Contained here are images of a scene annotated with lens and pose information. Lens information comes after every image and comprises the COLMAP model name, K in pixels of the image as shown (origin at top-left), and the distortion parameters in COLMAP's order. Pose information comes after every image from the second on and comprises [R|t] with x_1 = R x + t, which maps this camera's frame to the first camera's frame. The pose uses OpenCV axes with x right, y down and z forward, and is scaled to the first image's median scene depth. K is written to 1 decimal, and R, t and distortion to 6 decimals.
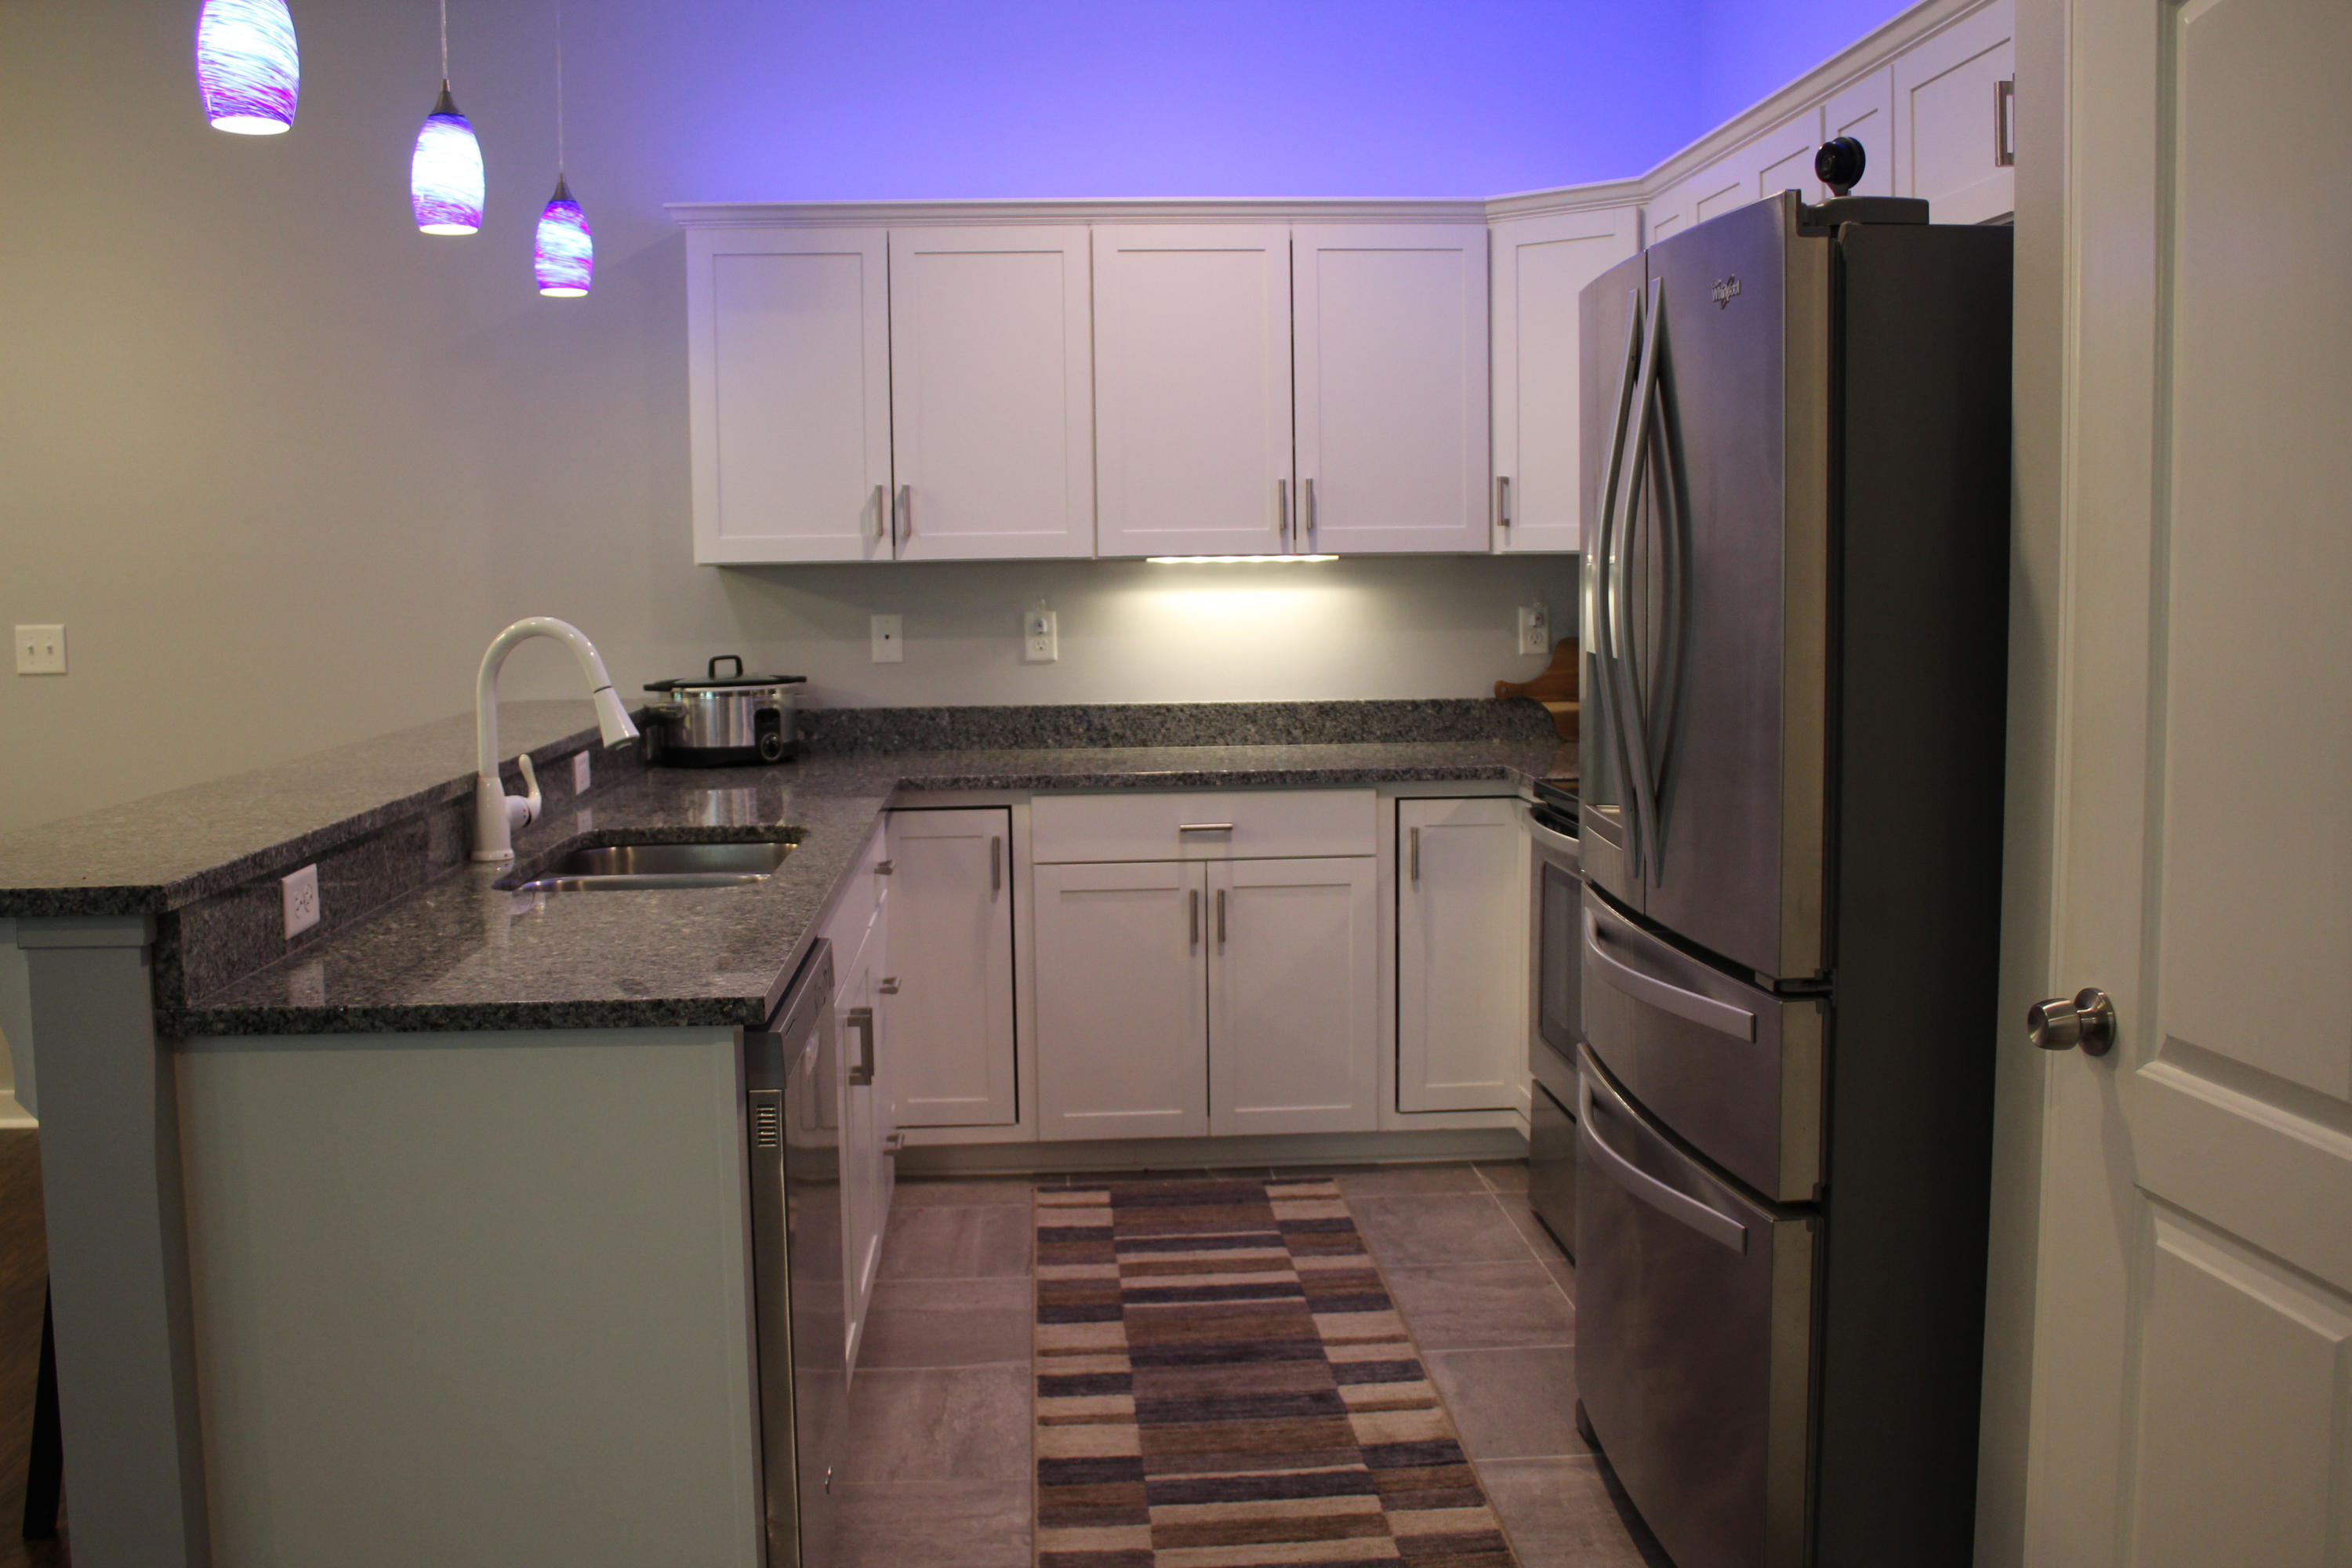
lens RADIAL K [[2185.5, 0, 1176.0], [0, 2185.5, 784.0], [0, 0, 1]] dist [-0.075668, 0.001702]
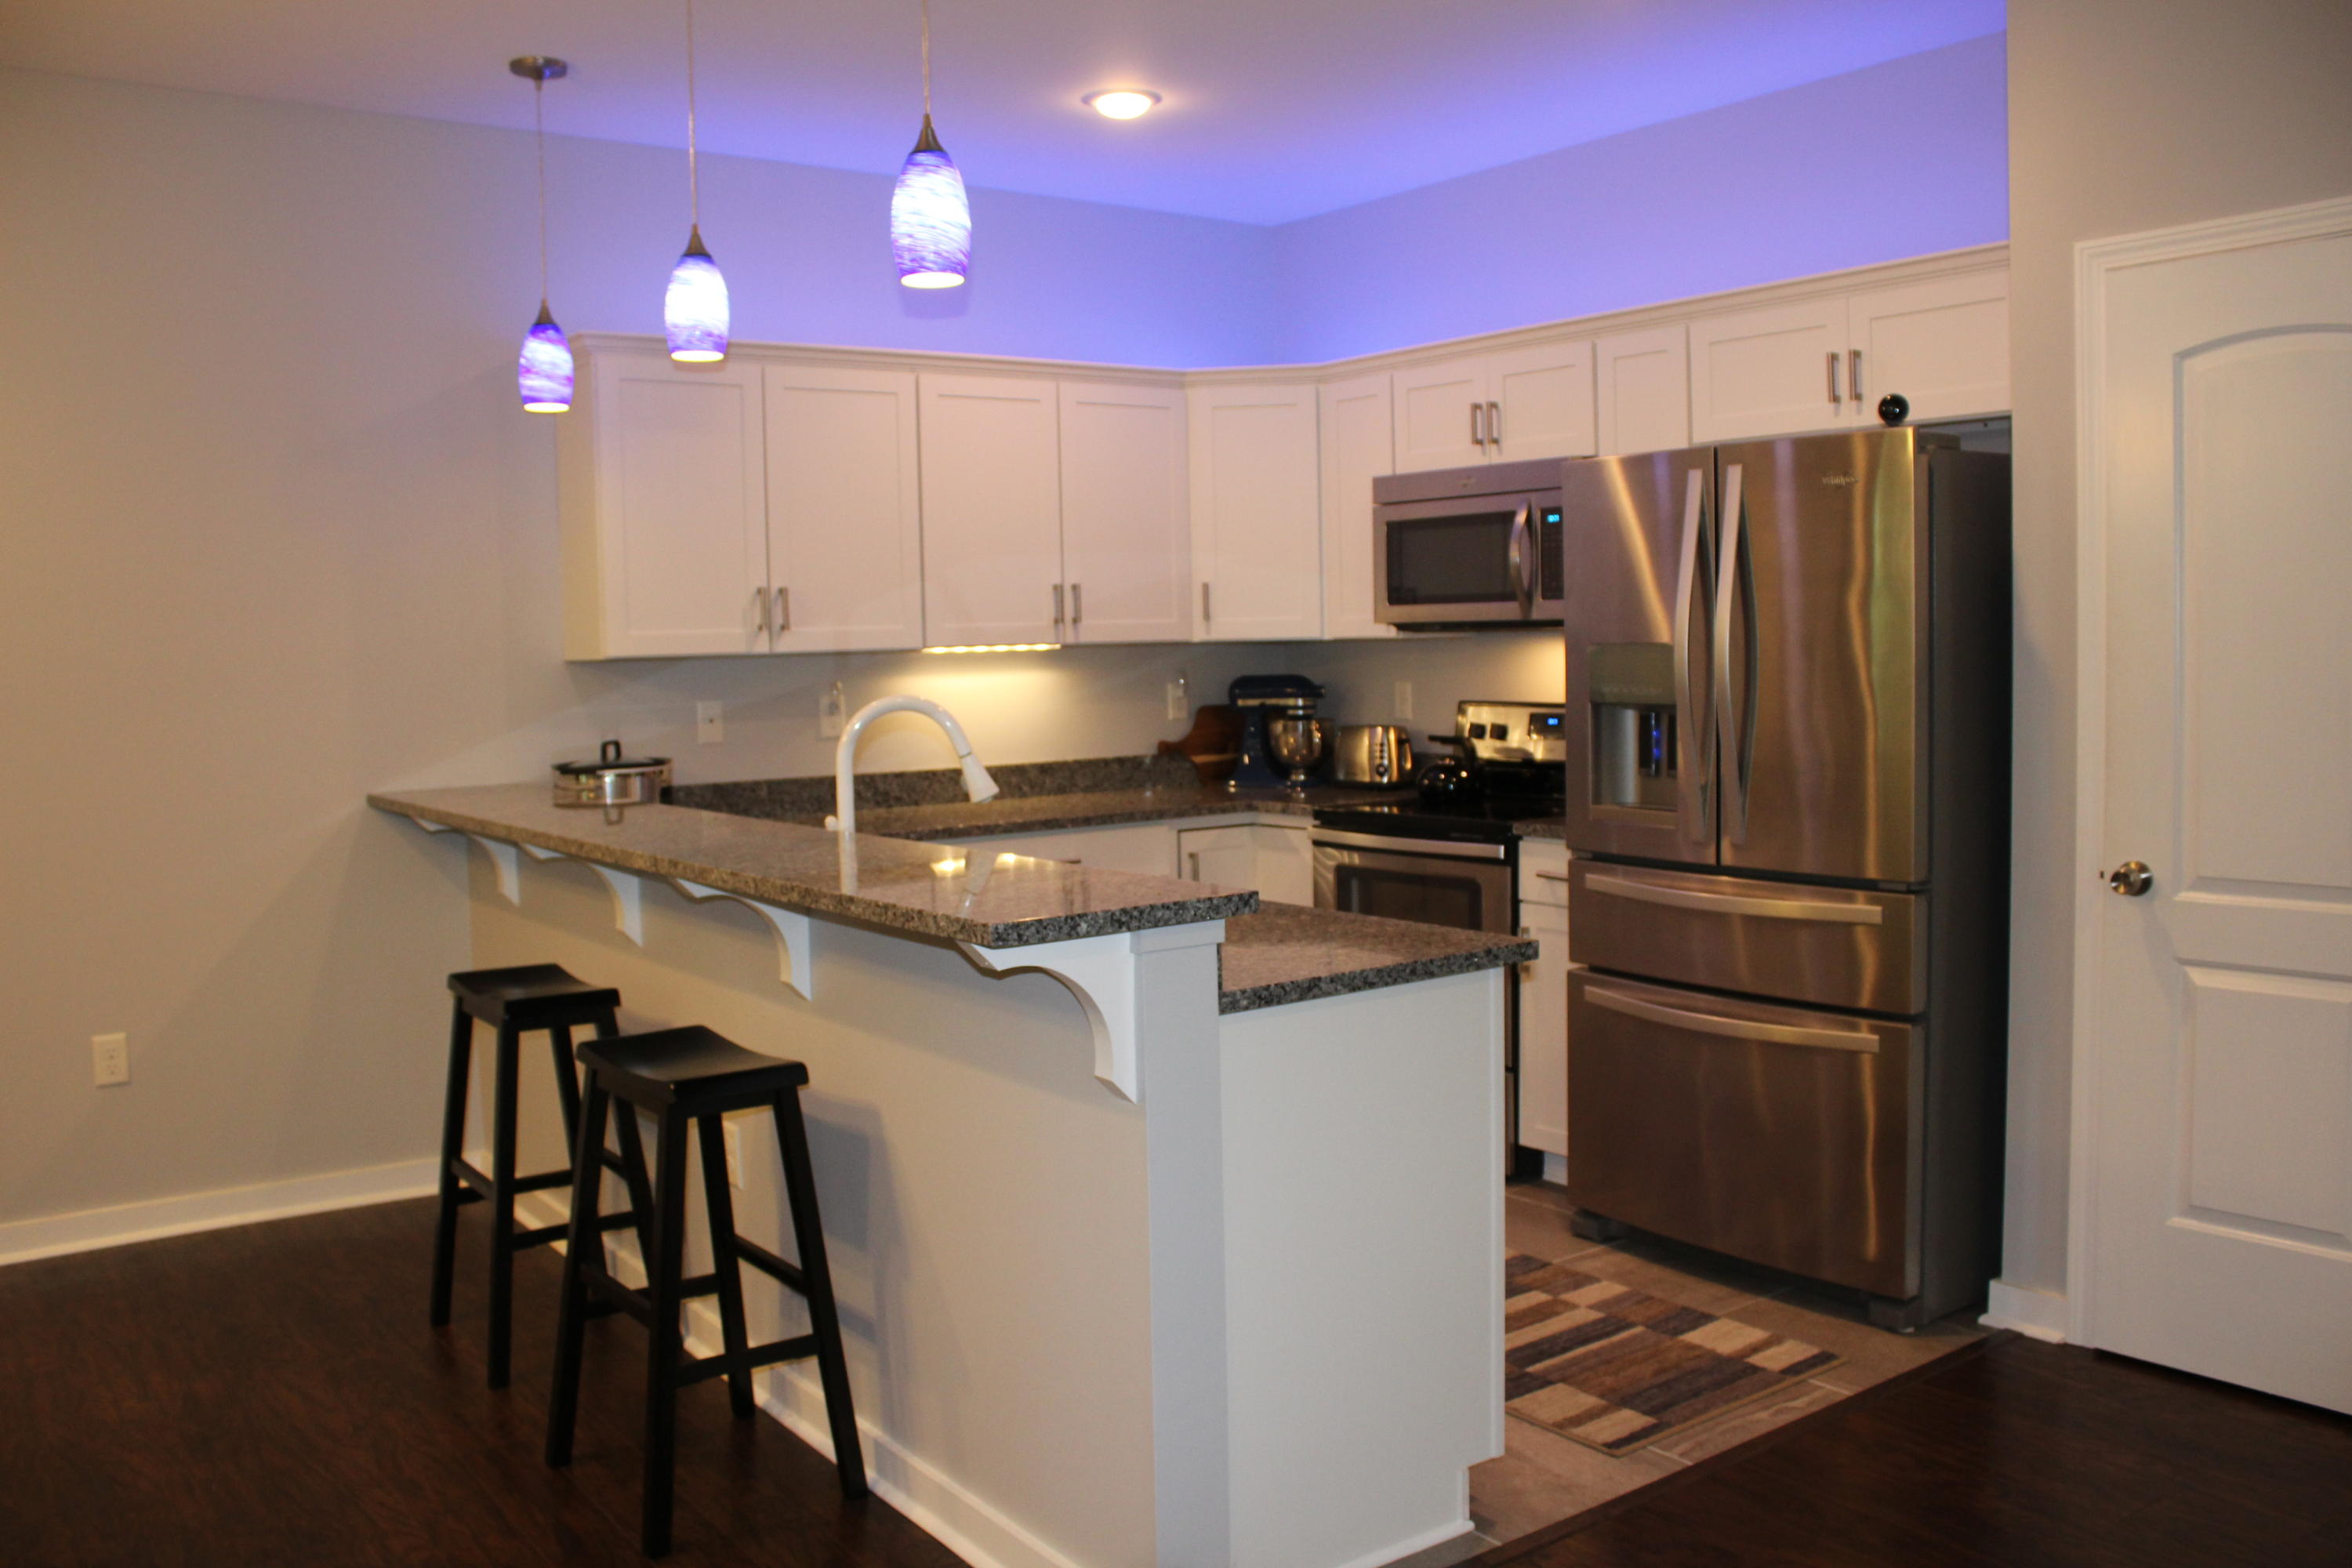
lens RADIAL K [[1997.4, 0, 1176.0], [0, 1997.4, 784.0], [0, 0, 1]] dist [-0.102281, 0.007358]
pose [[0.837083, -0.048012, 0.544965, -0.519367], [0.069418, 0.997411, -0.018754, 0.001239], [-0.542654, 0.053529, 0.838249, 0.010180]]
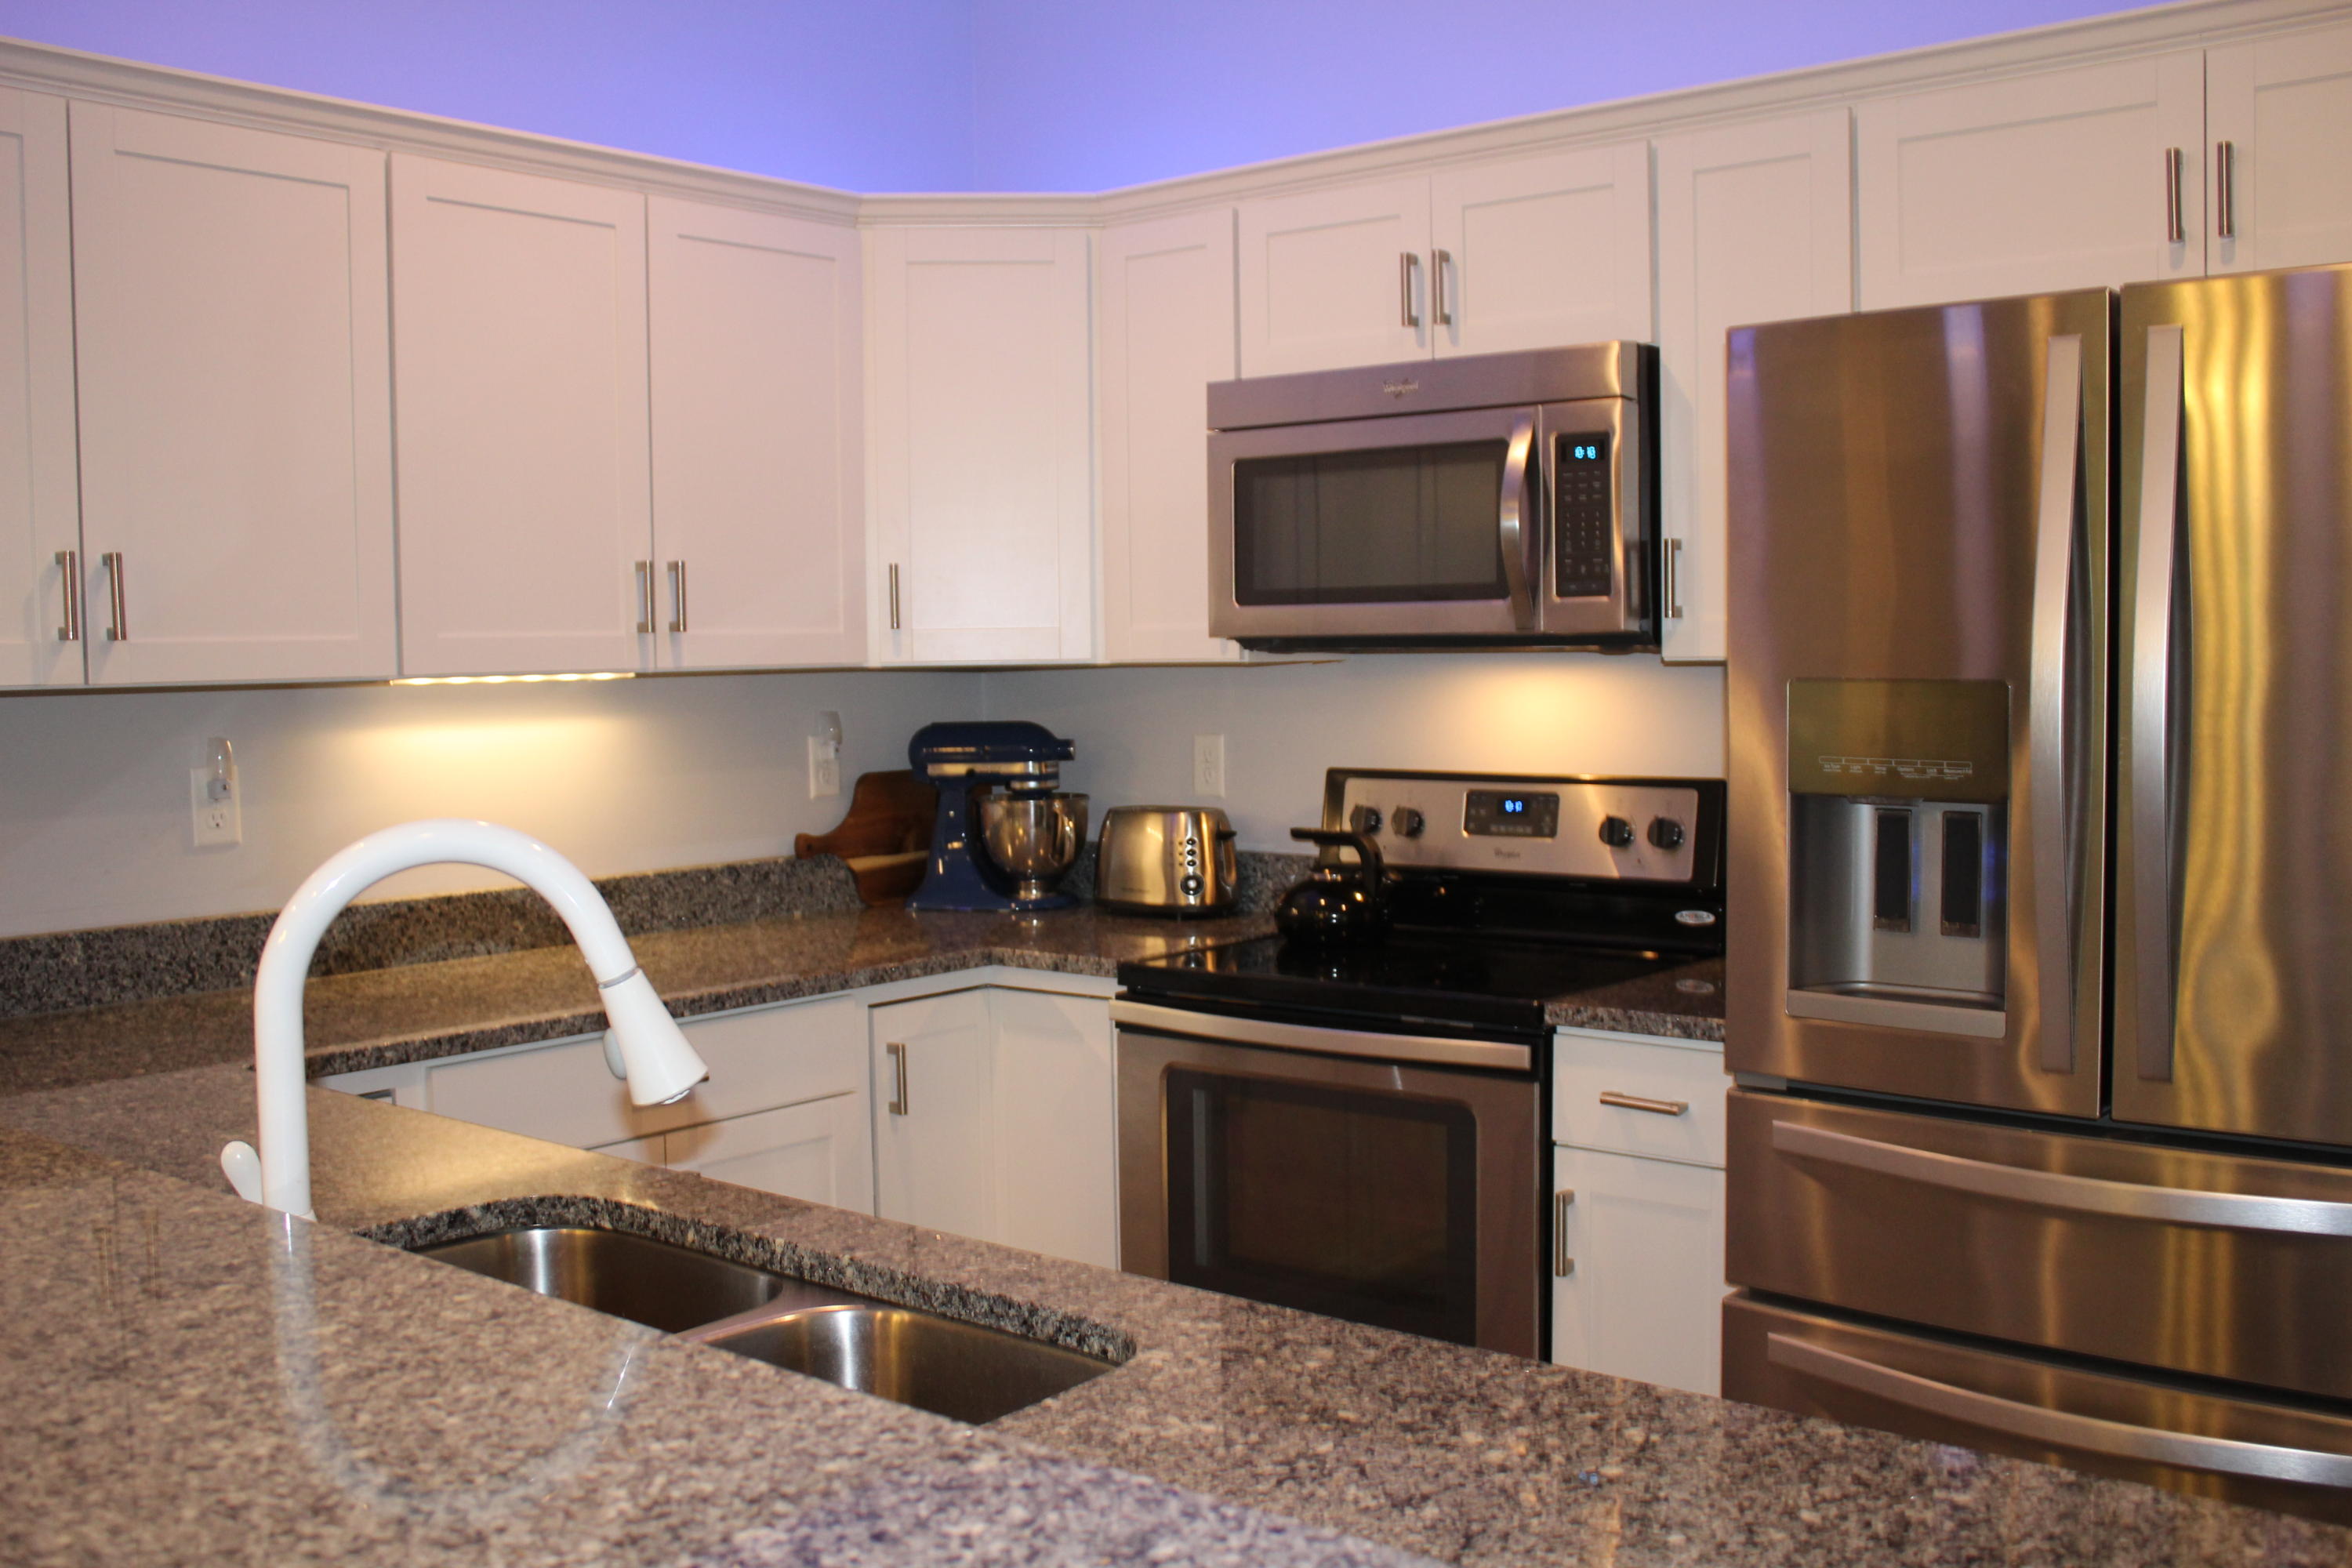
lens RADIAL K [[2266.4, 0, 1176.0], [0, 2266.4, 784.0], [0, 0, 1]] dist [-0.144169, 0.167315]
pose [[0.679106, -0.042082, 0.732833, -0.355374], [0.081982, 0.996457, -0.018751, -0.042033], [-0.729448, 0.072813, 0.680150, 0.400360]]
